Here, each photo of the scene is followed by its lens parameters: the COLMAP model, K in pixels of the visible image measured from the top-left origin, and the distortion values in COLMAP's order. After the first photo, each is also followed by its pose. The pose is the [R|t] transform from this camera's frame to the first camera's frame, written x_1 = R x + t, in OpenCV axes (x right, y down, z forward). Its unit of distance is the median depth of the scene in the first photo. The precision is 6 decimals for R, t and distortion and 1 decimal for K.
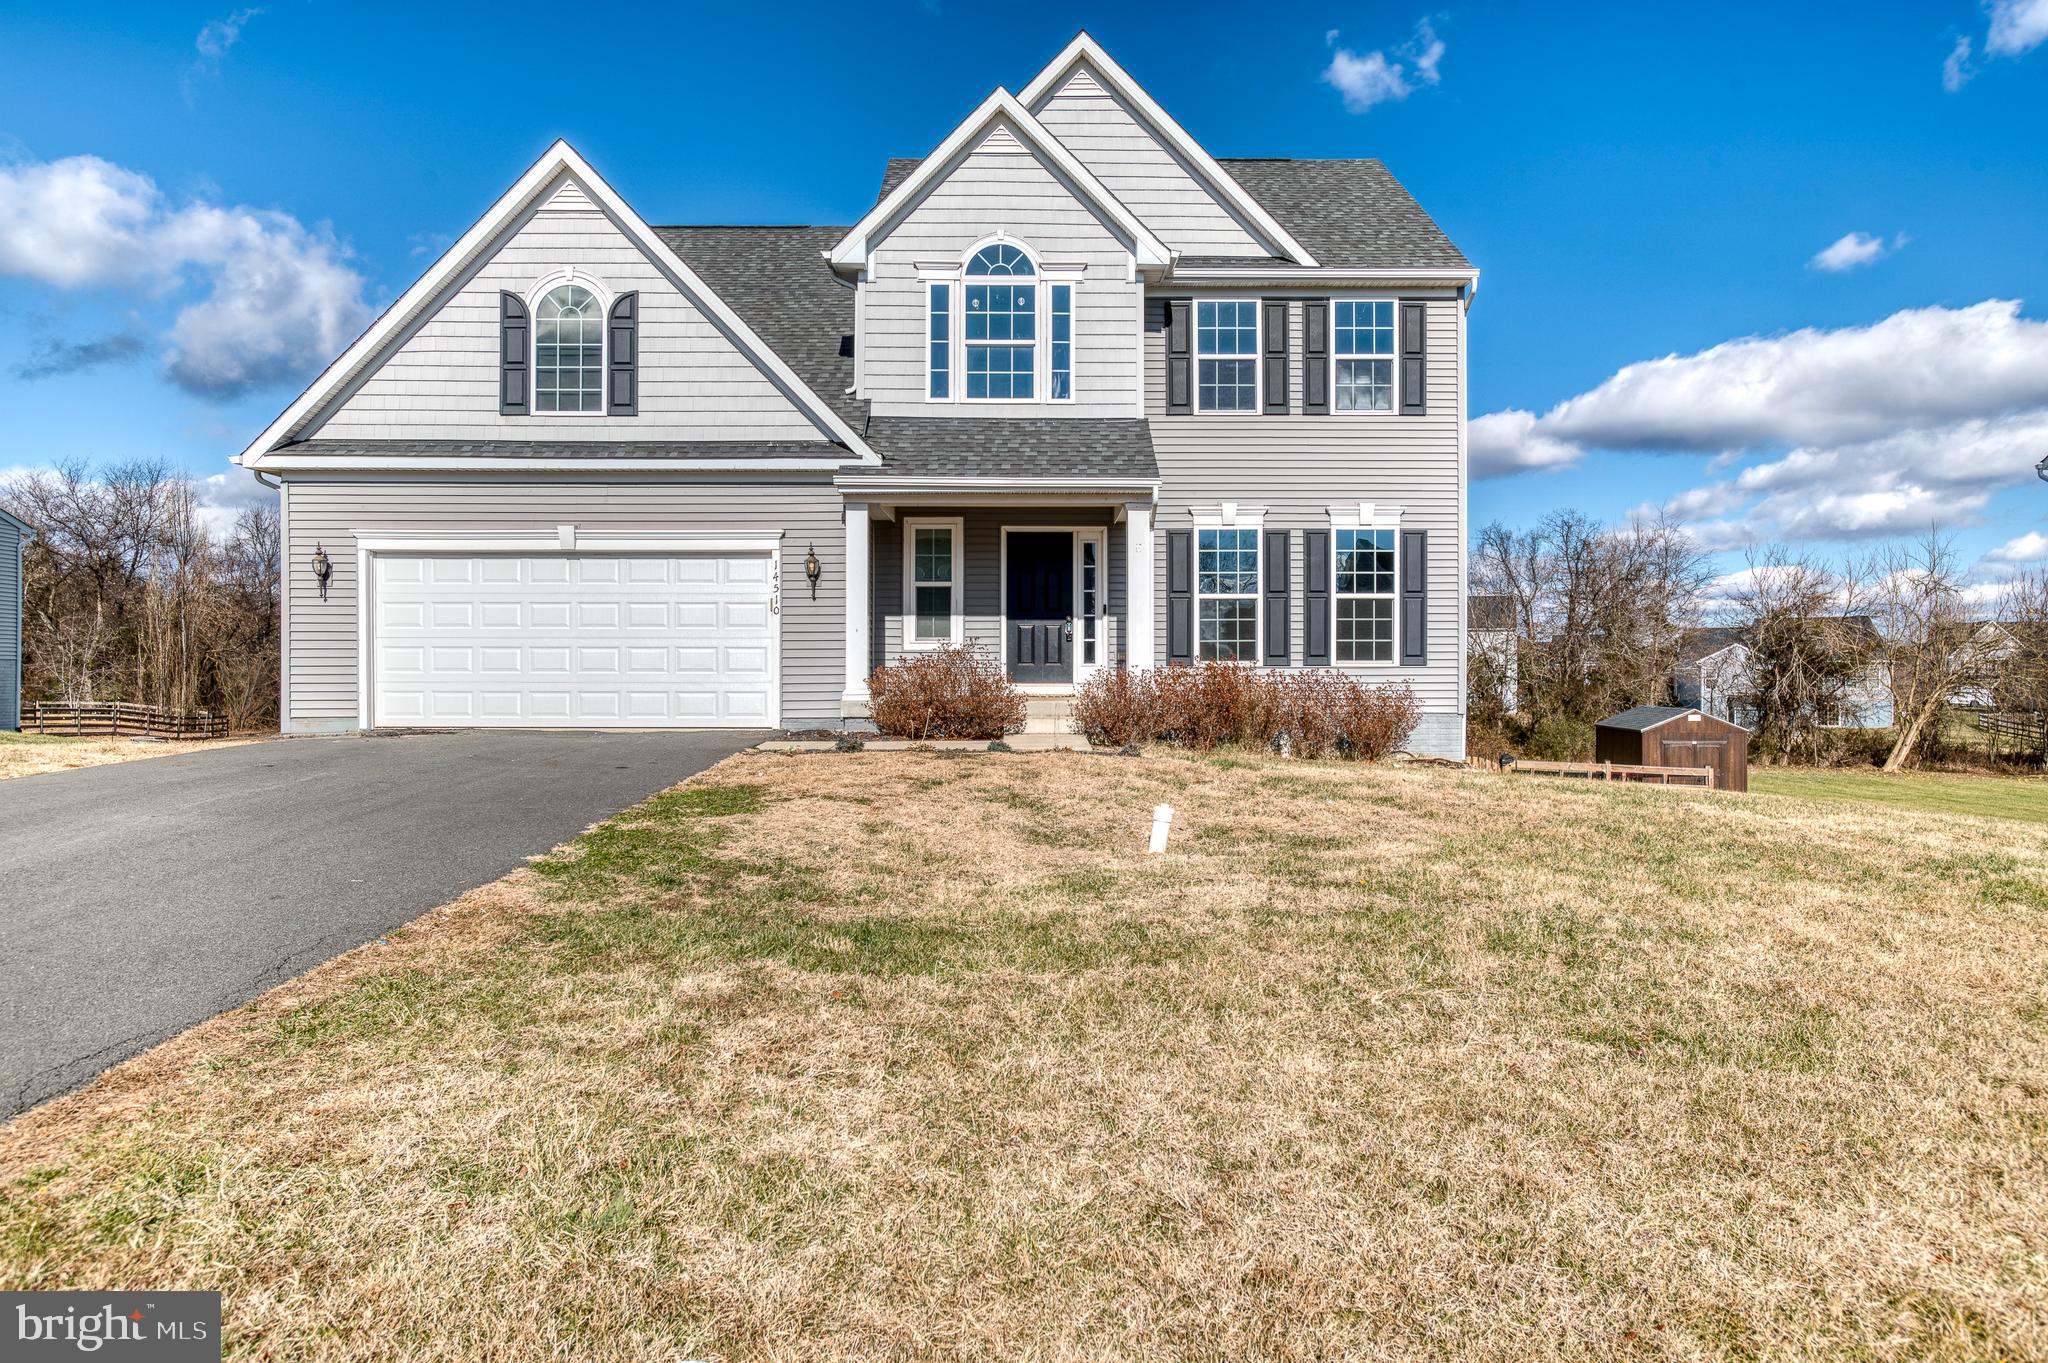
lens RADIAL K [[1435.2, 0, 1025.6], [0, 1435.2, 688.3], [0, 0, 1]] dist [0.004773, 0.002553]
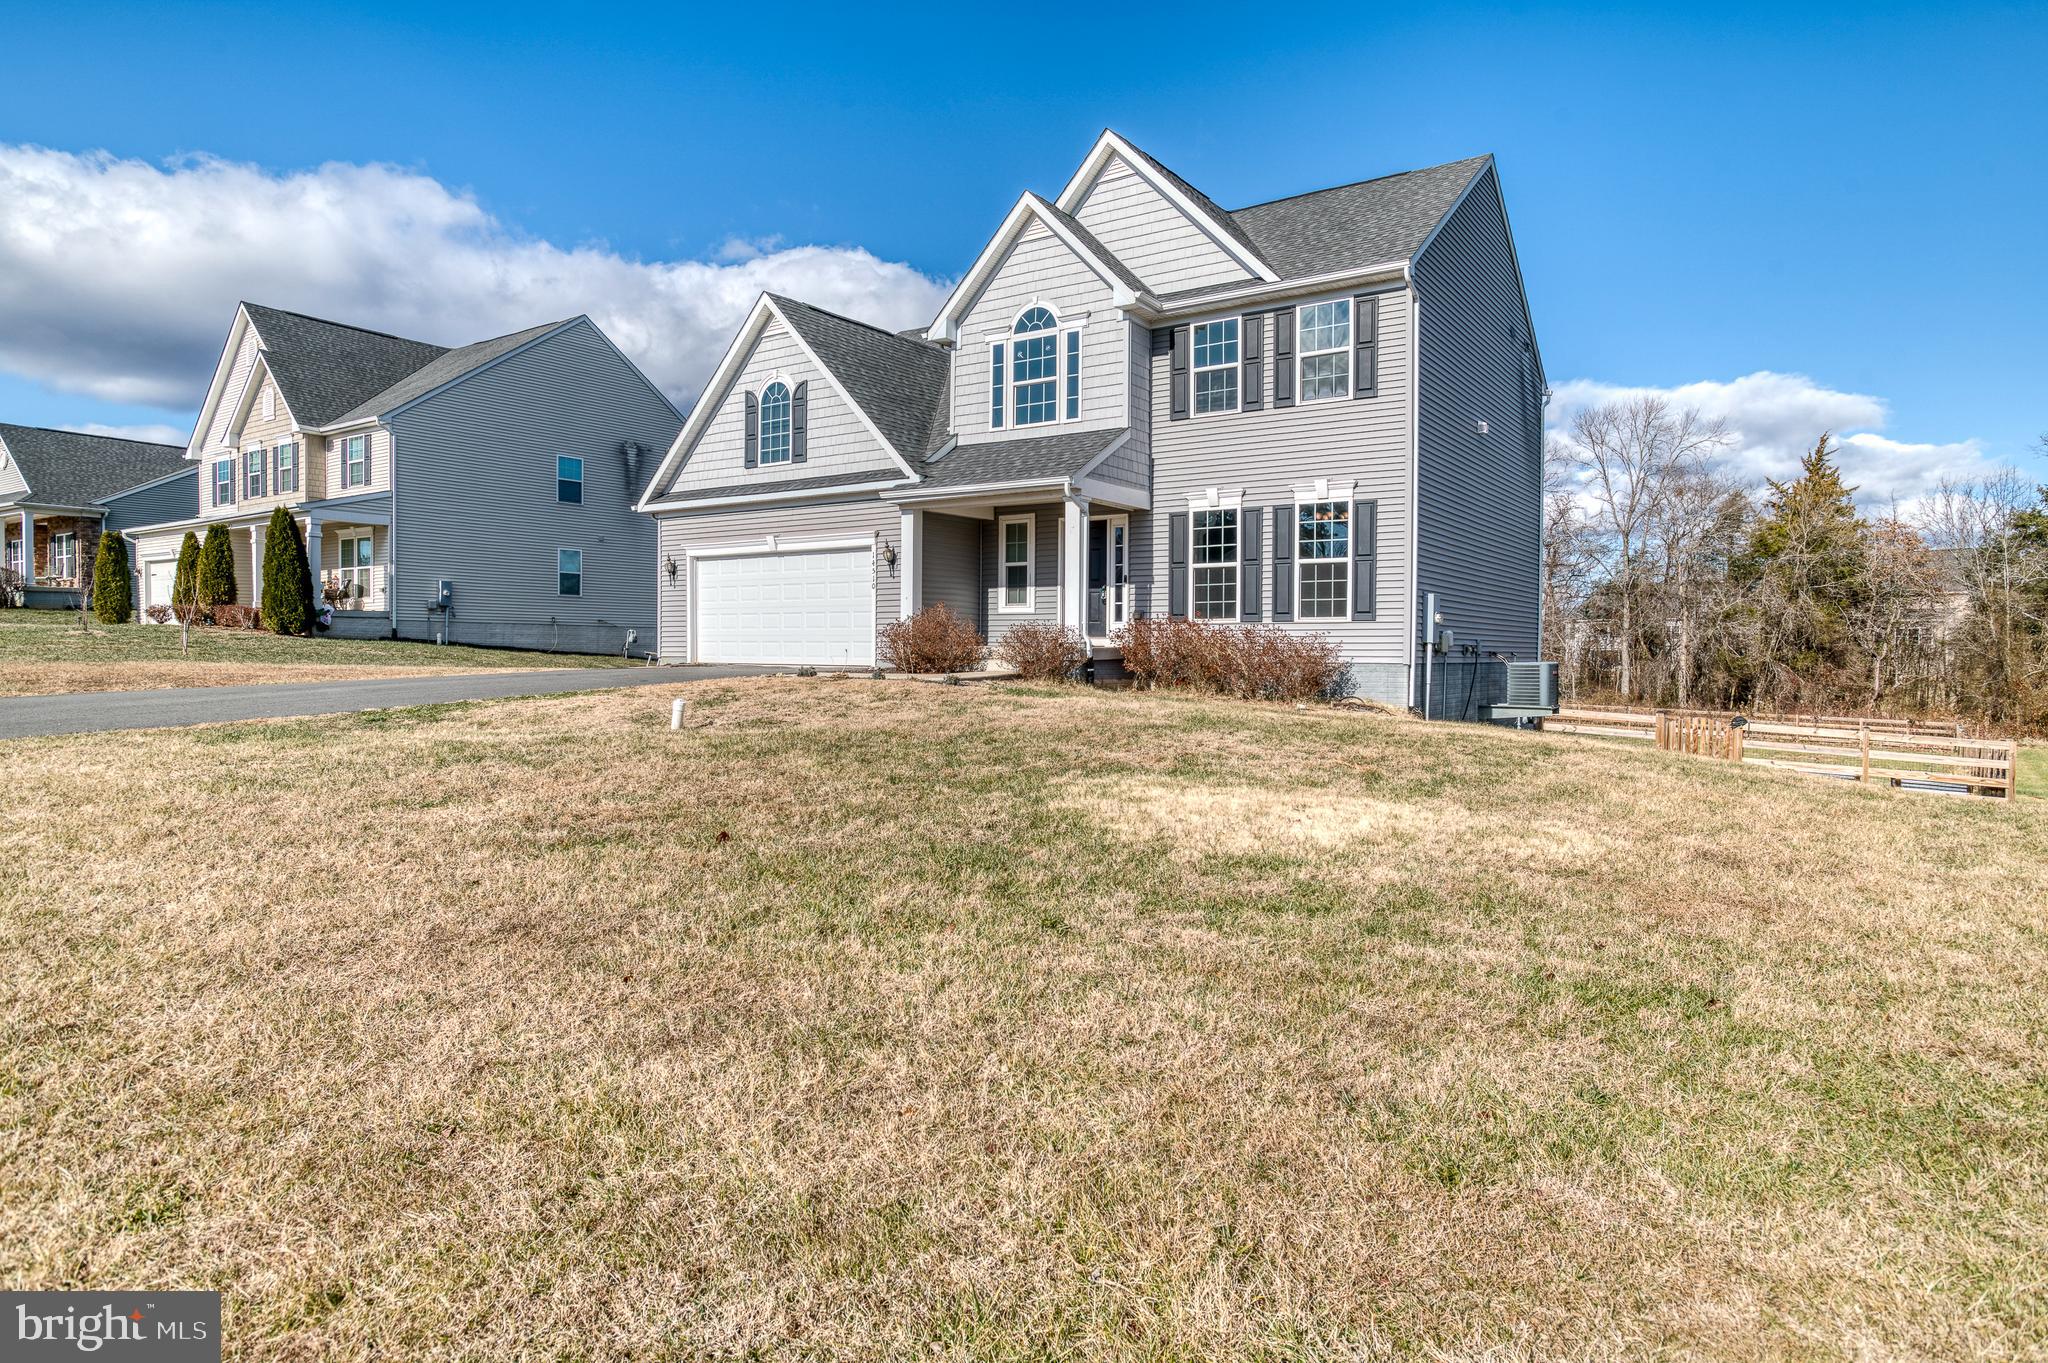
lens RADIAL K [[1205.3, 0, 1016.7], [0, 1205.3, 679.3], [0, 0, 1]] dist [-0.010329, 0.001030]
pose [[0.812792, 0.019072, -0.582242, 0.626335], [-0.009190, 0.999759, 0.019918, 0.014237], [0.582482, -0.010838, 0.812771, 0.076360]]
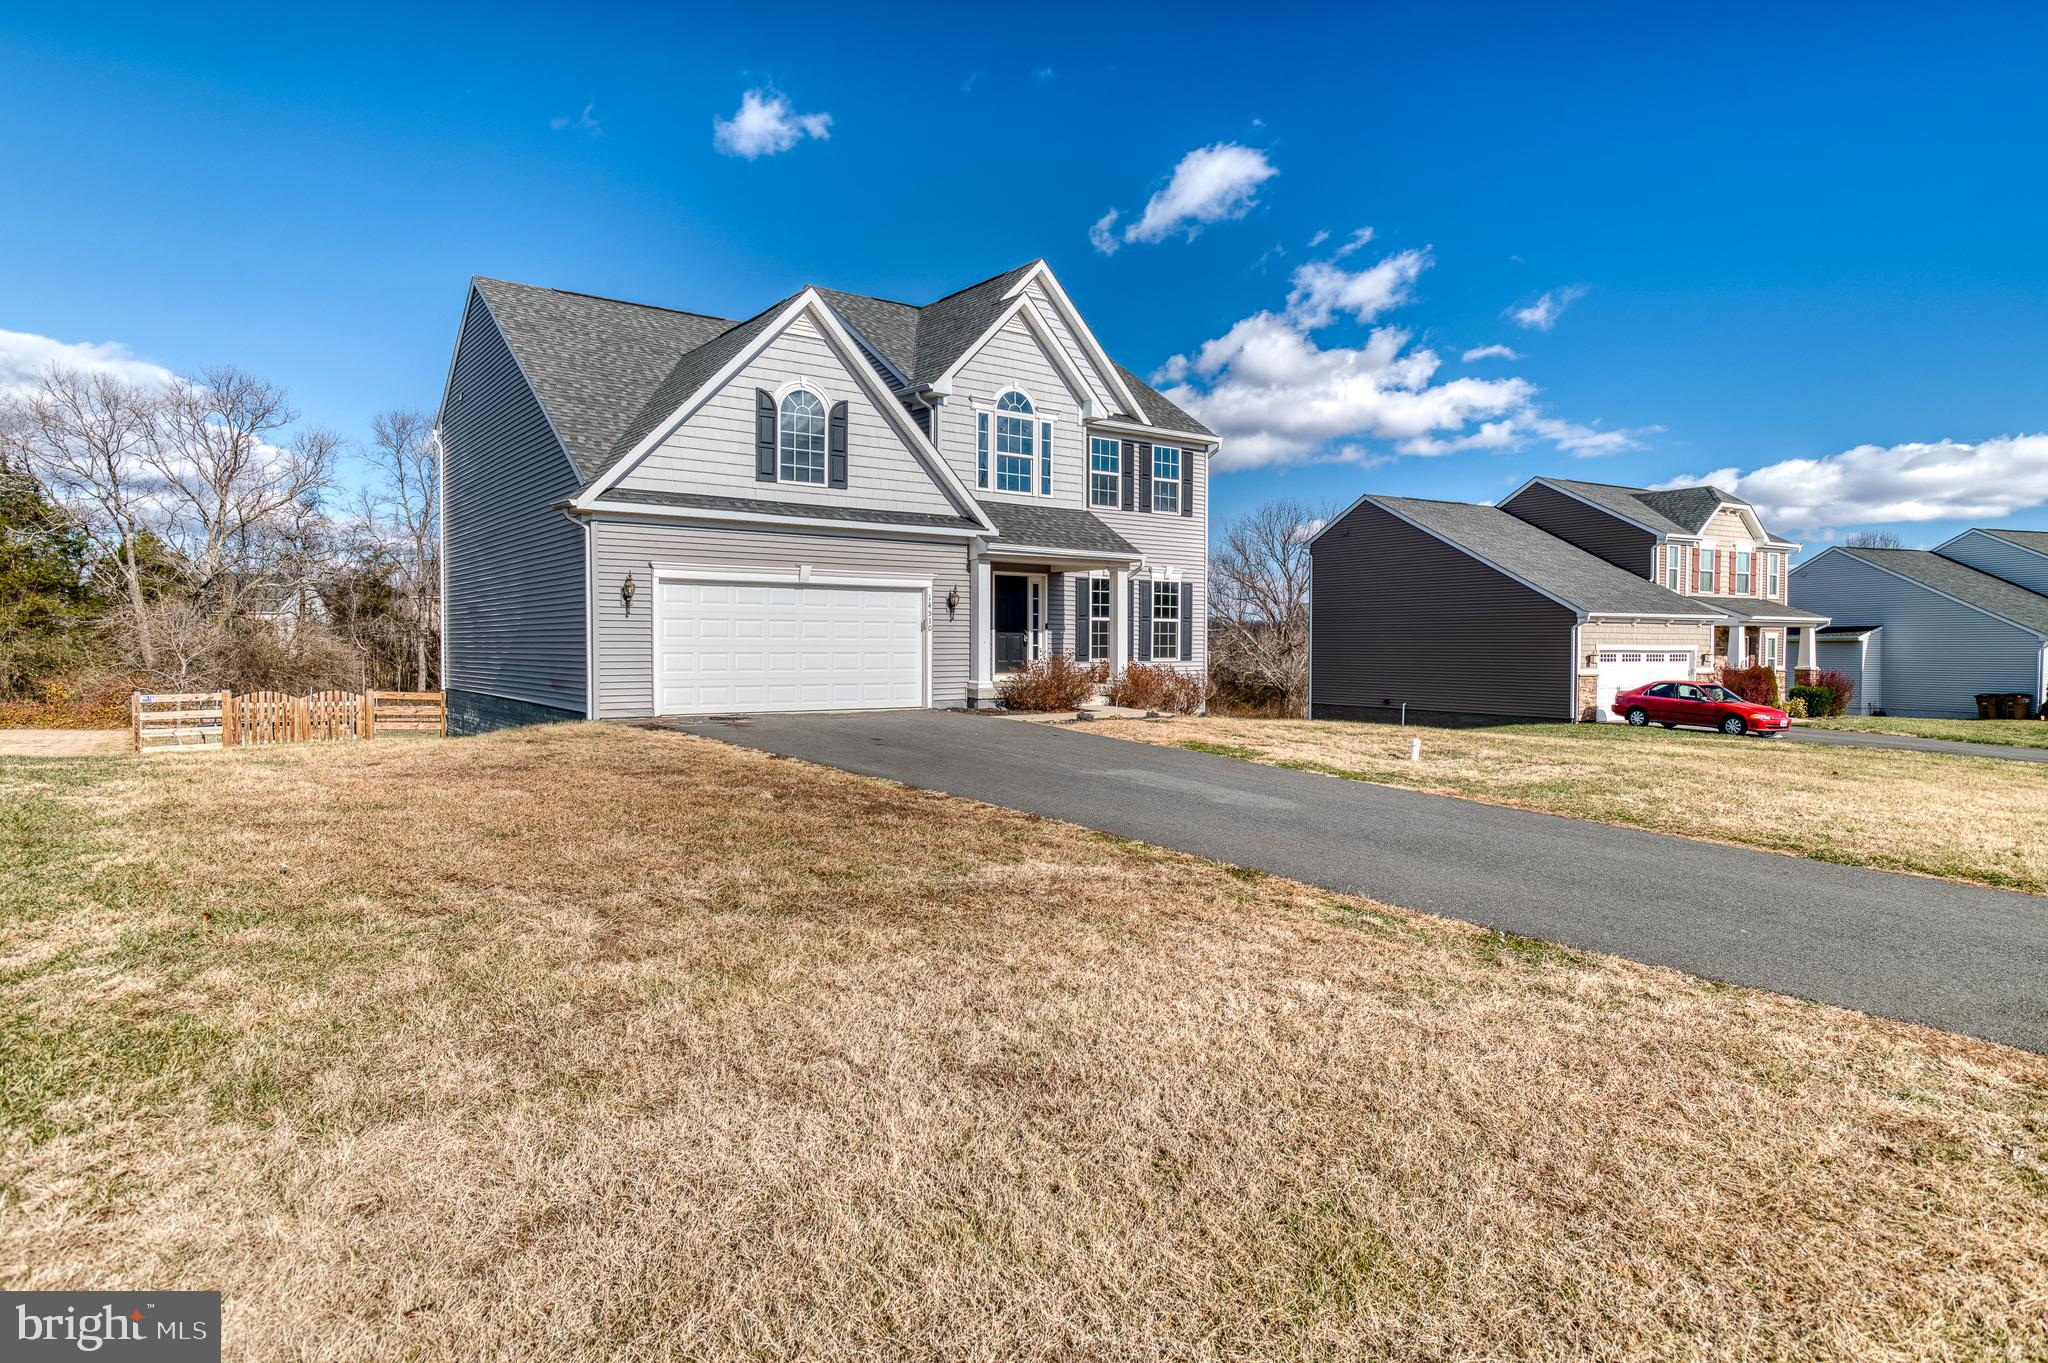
lens RADIAL K [[1179.2, 0, 1021.6], [0, 1179.2, 681.2], [0, 0, 1]] dist [0.006351, 0.000071]
pose [[0.807524, -0.015170, 0.589640, -0.768363], [0.000320, 0.999680, 0.025281, -0.028413], [-0.589835, -0.020226, 0.807271, -0.040058]]
